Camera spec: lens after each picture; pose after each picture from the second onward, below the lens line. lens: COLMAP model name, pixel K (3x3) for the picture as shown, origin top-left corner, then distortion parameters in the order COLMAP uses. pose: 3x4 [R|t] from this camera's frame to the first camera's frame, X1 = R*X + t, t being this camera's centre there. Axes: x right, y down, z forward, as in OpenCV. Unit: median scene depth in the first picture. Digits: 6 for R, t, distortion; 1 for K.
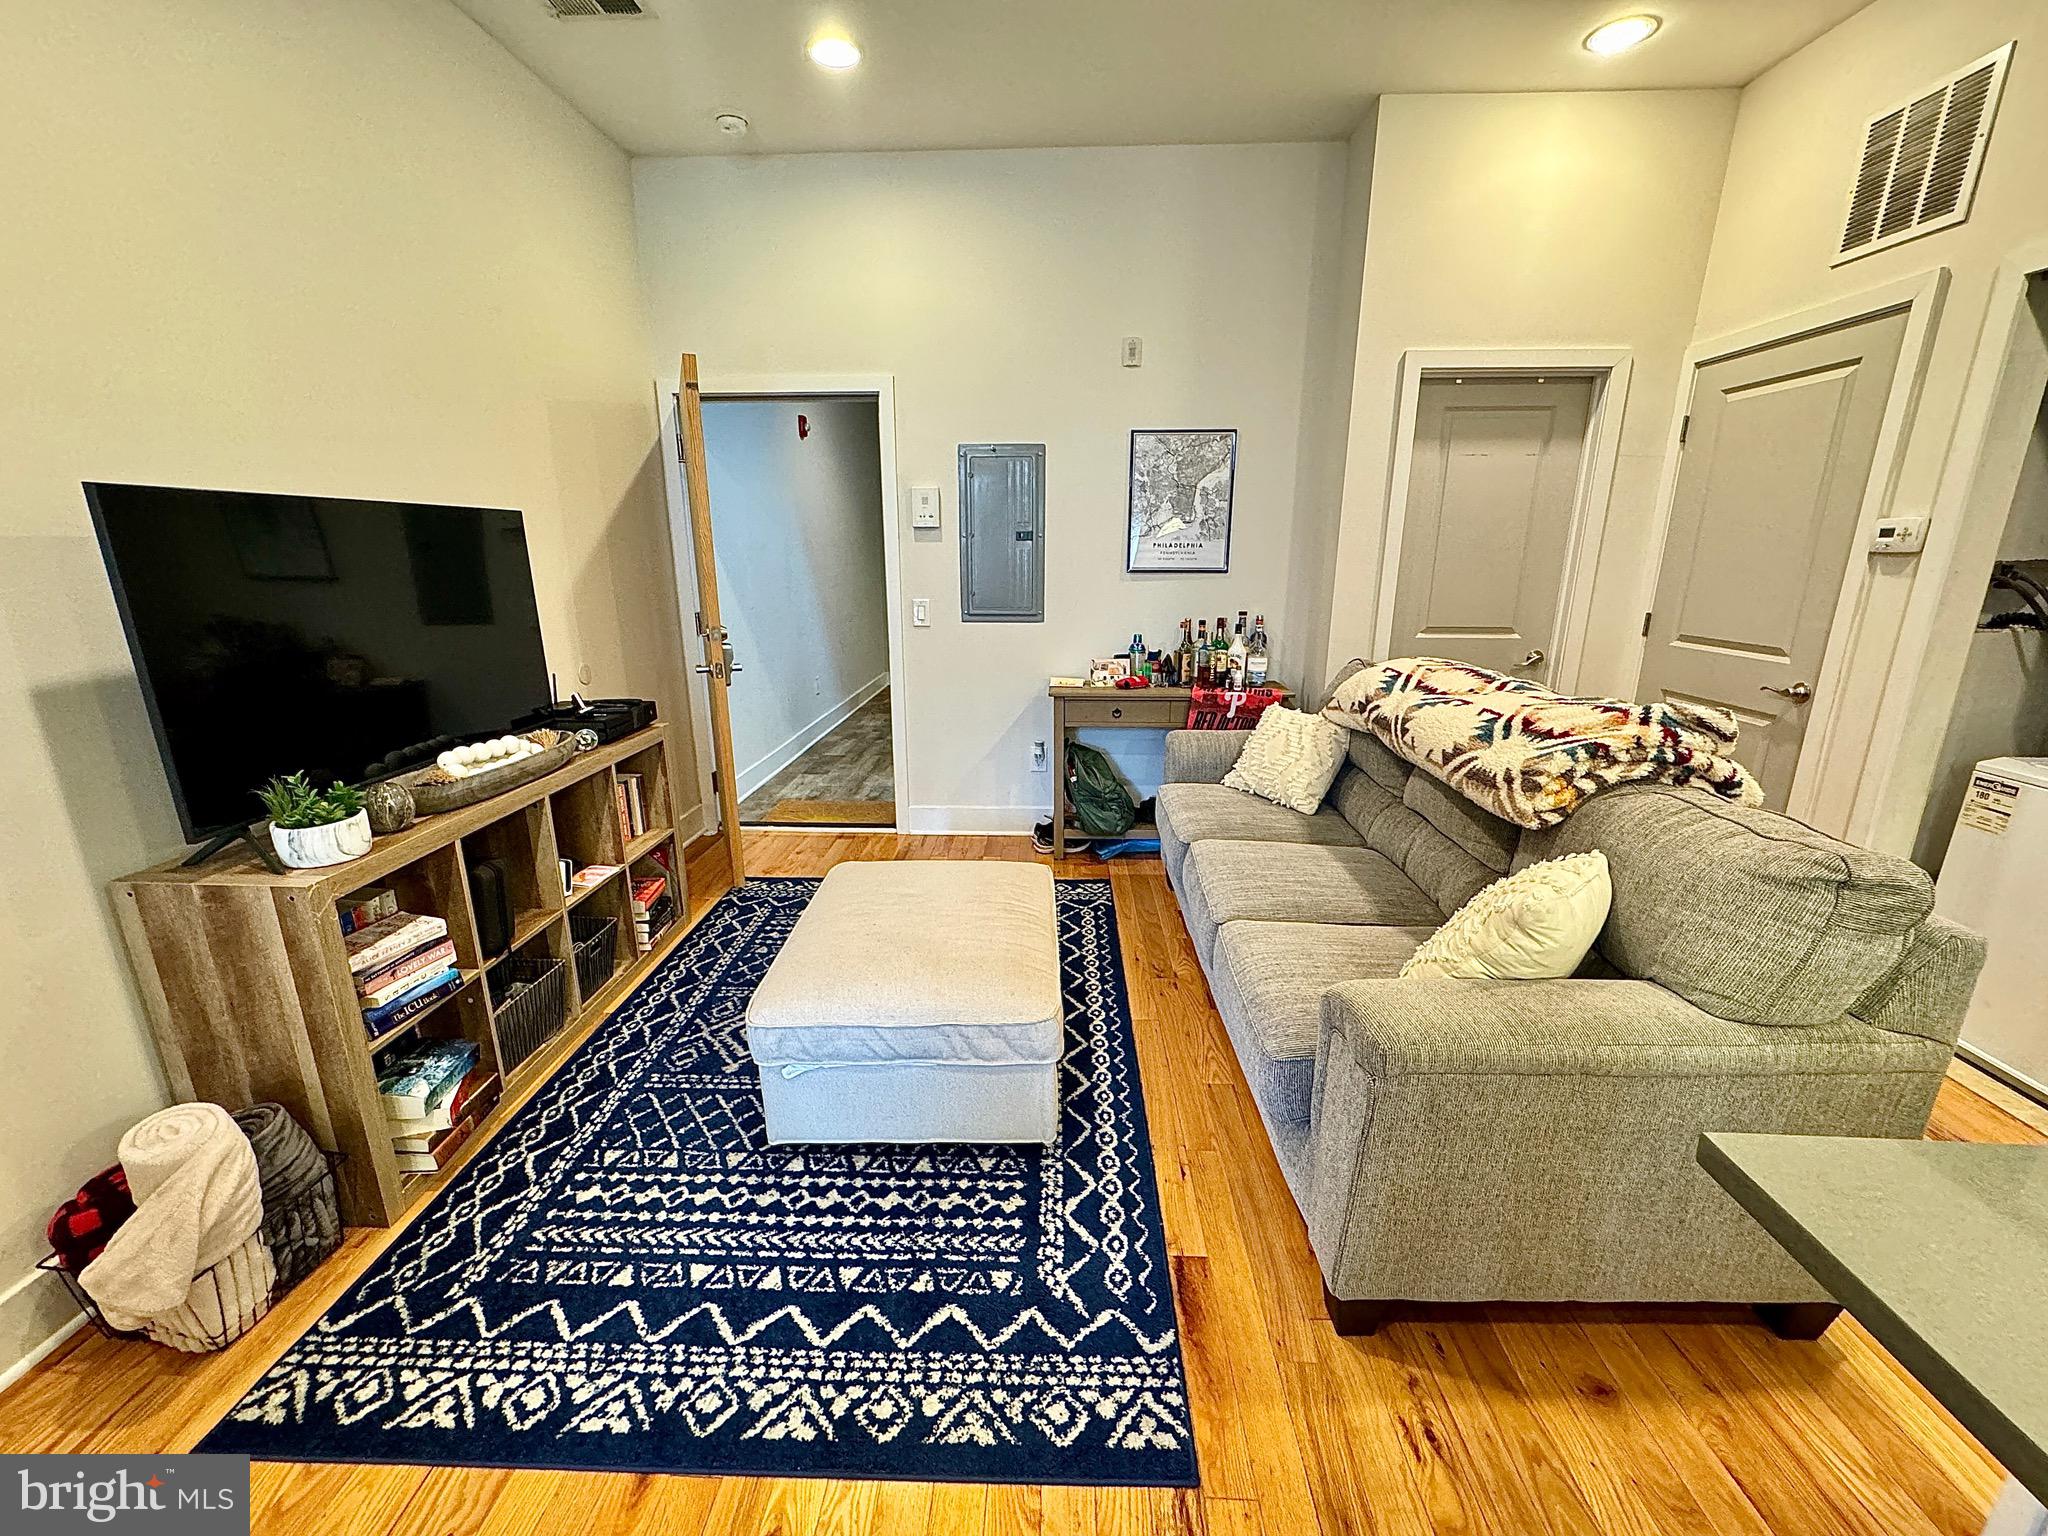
lens RADIAL K [[814.4, 0, 1026.0], [0, 814.4, 768.5], [0, 0, 1]] dist [-0.004581, 0.000556]
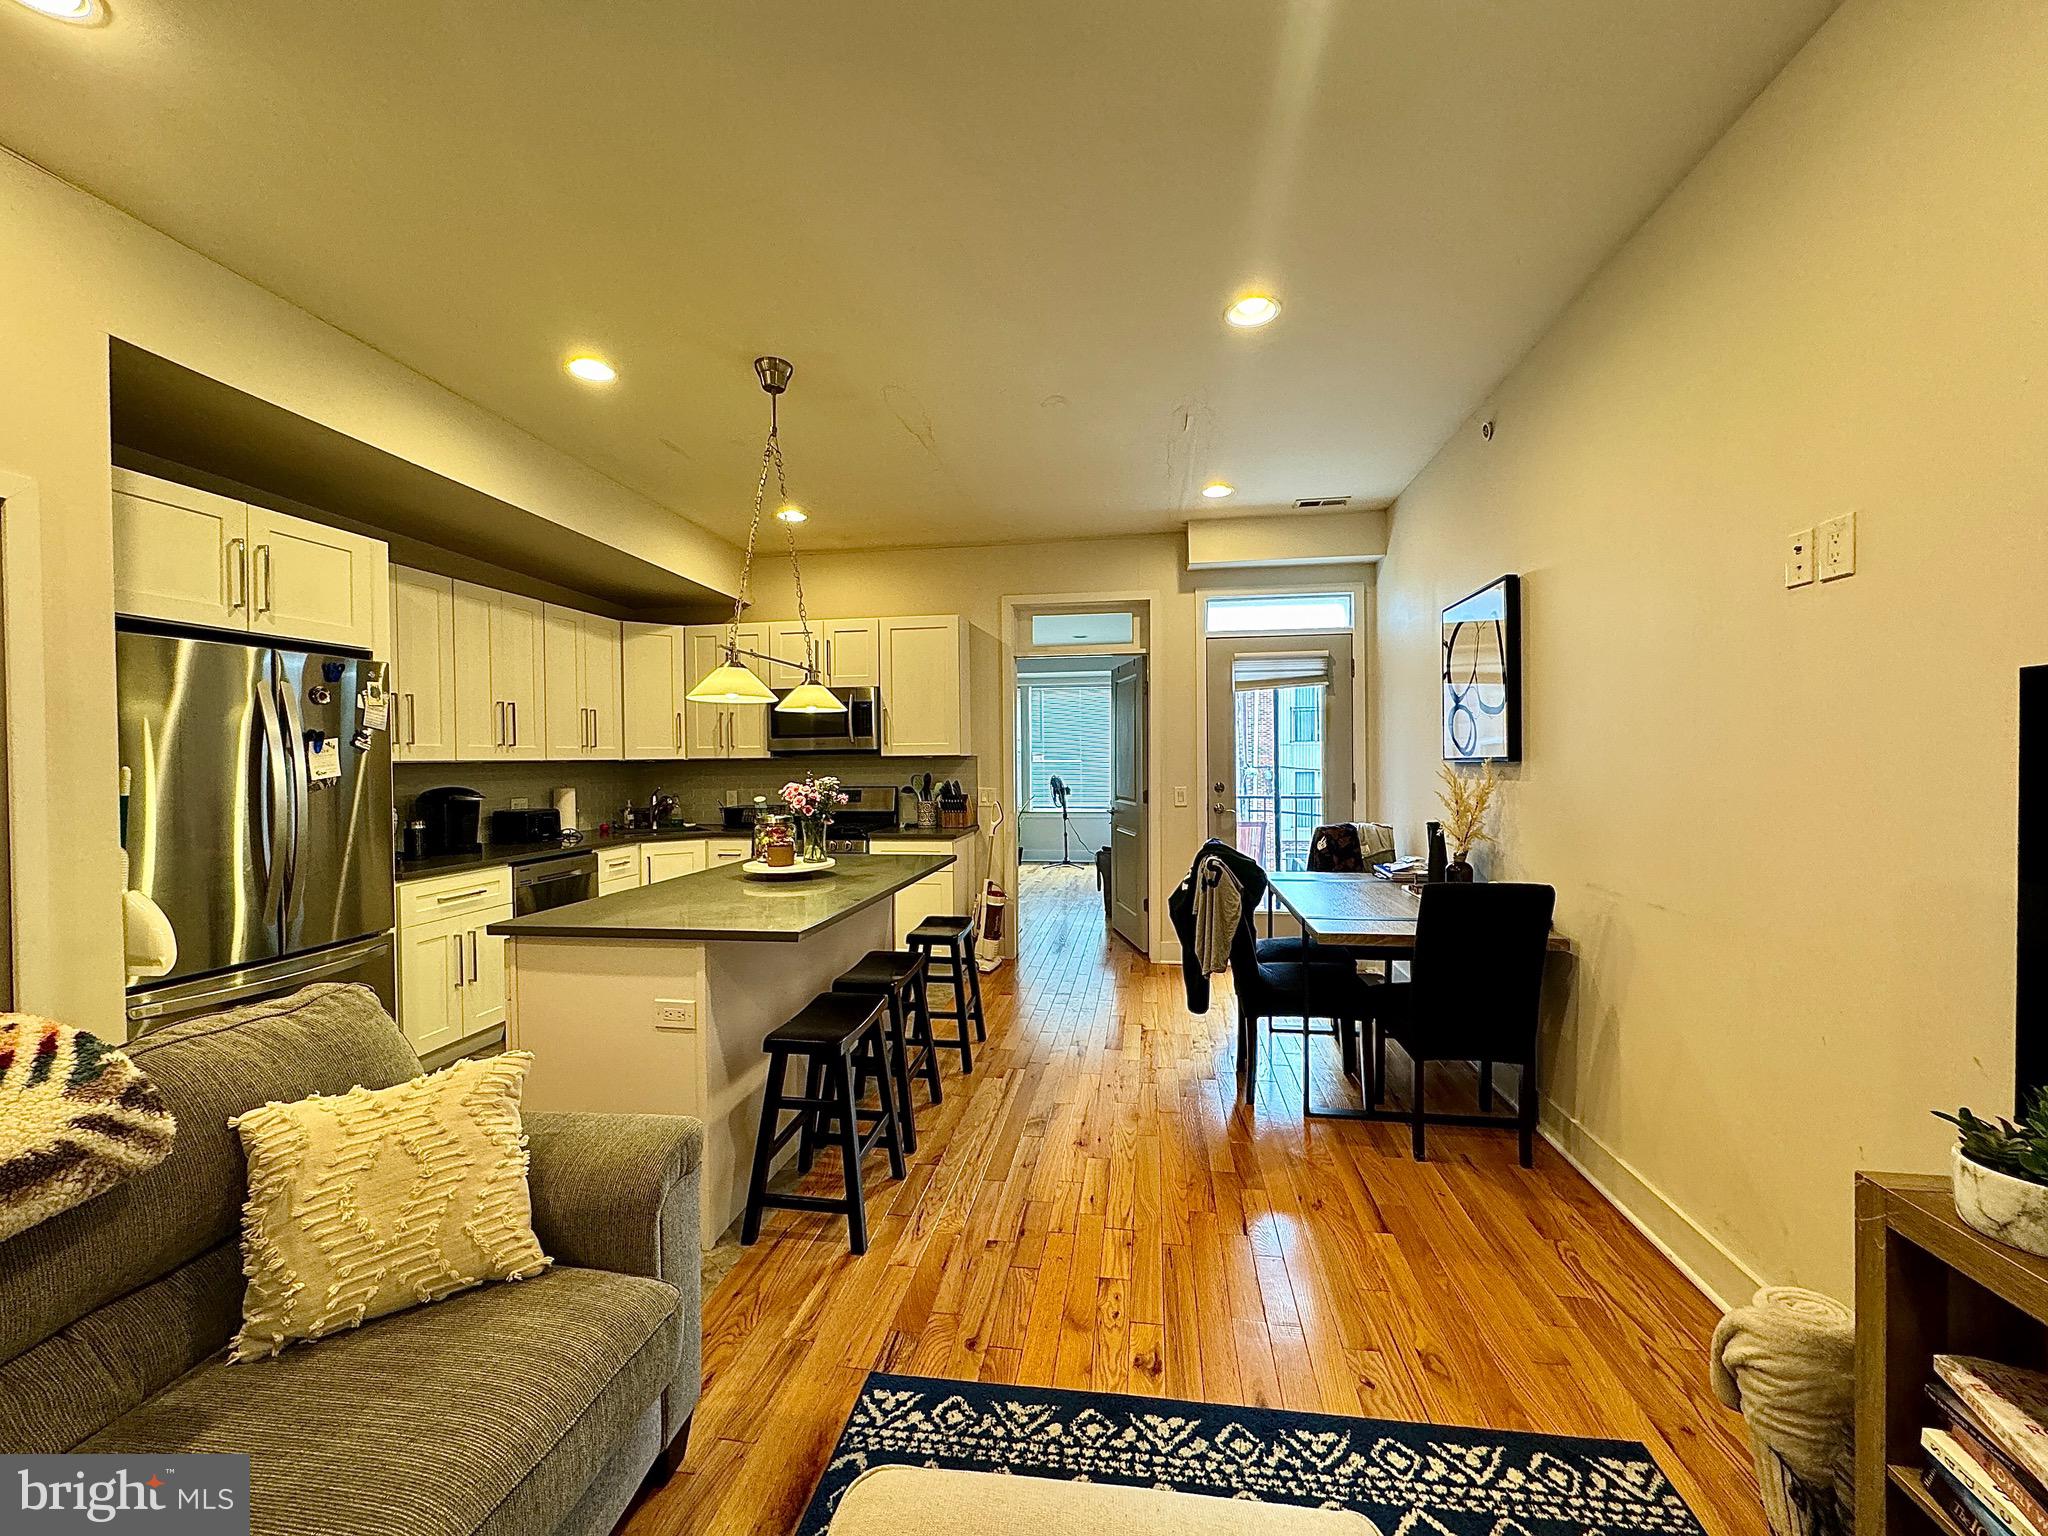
lens RADIAL K [[814.4, 0, 1028.0], [0, 814.4, 769.2], [0, 0, 1]] dist [-0.004581, 0.000556]
pose [[-0.993941, 0.006728, 0.109707, -0.187738], [0.036610, 0.961396, 0.272724, -0.439700], [-0.103636, 0.275088, -0.955817, 1.645015]]
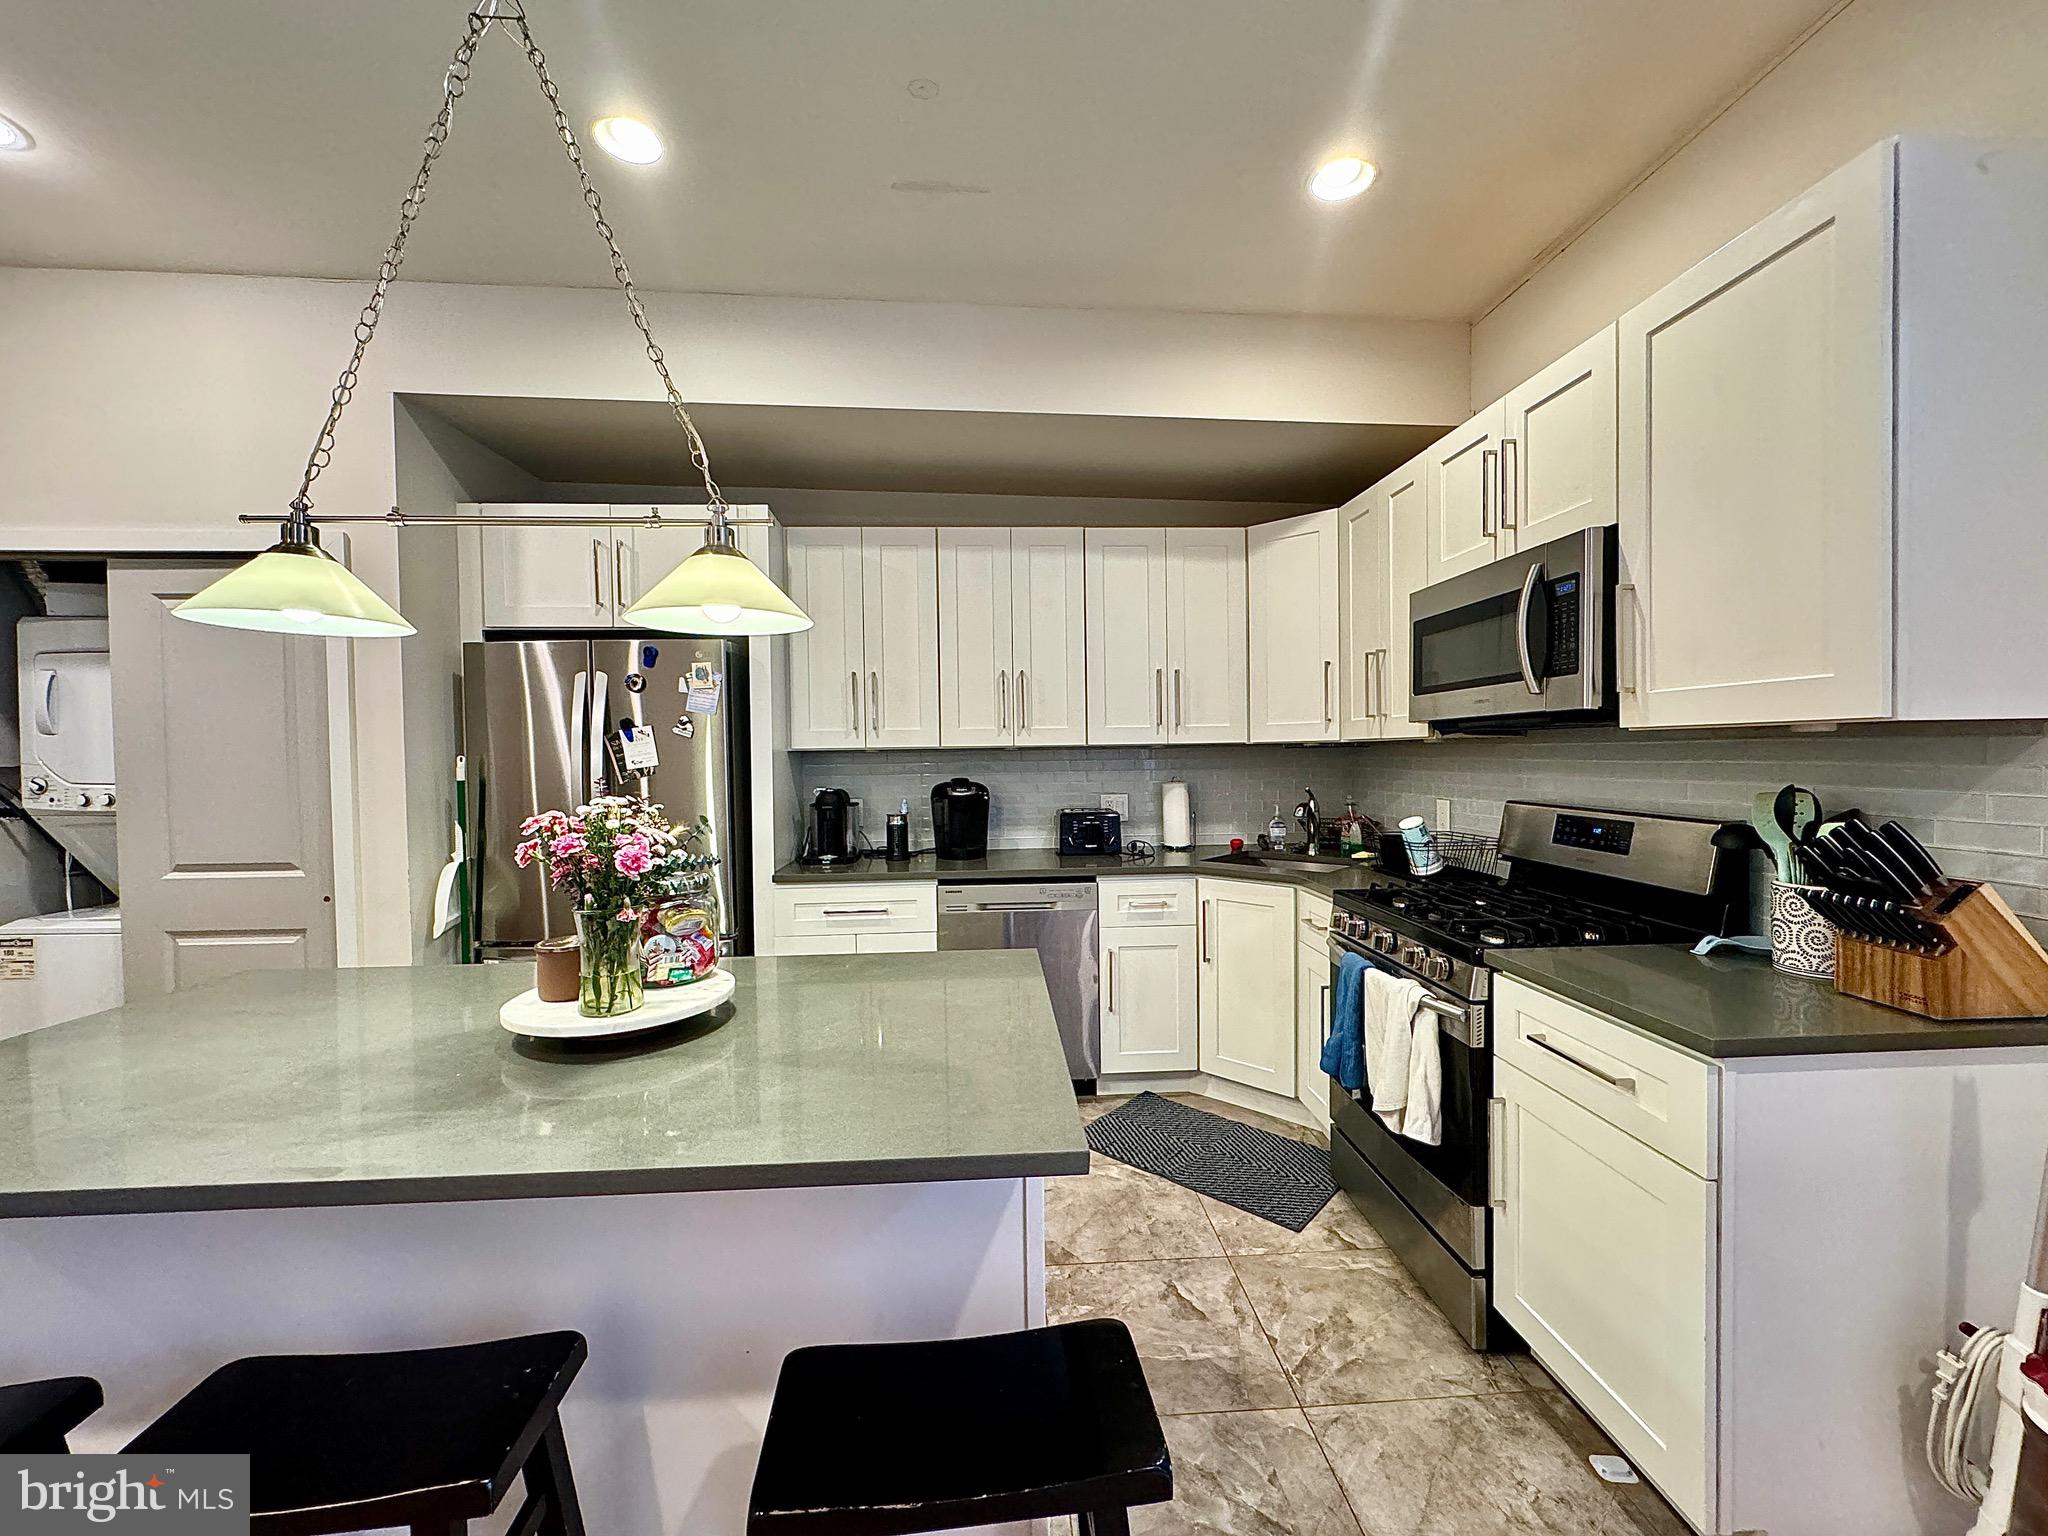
lens RADIAL K [[814.4, 0, 1027.1], [0, 814.4, 764.2], [0, 0, 1]] dist [-0.004581, 0.000556]
pose [[-0.099891, -0.016232, 0.994866, -0.260340], [0.272207, 0.961277, 0.043016, 0.177292], [-0.957040, 0.275106, -0.091605, -0.615906]]
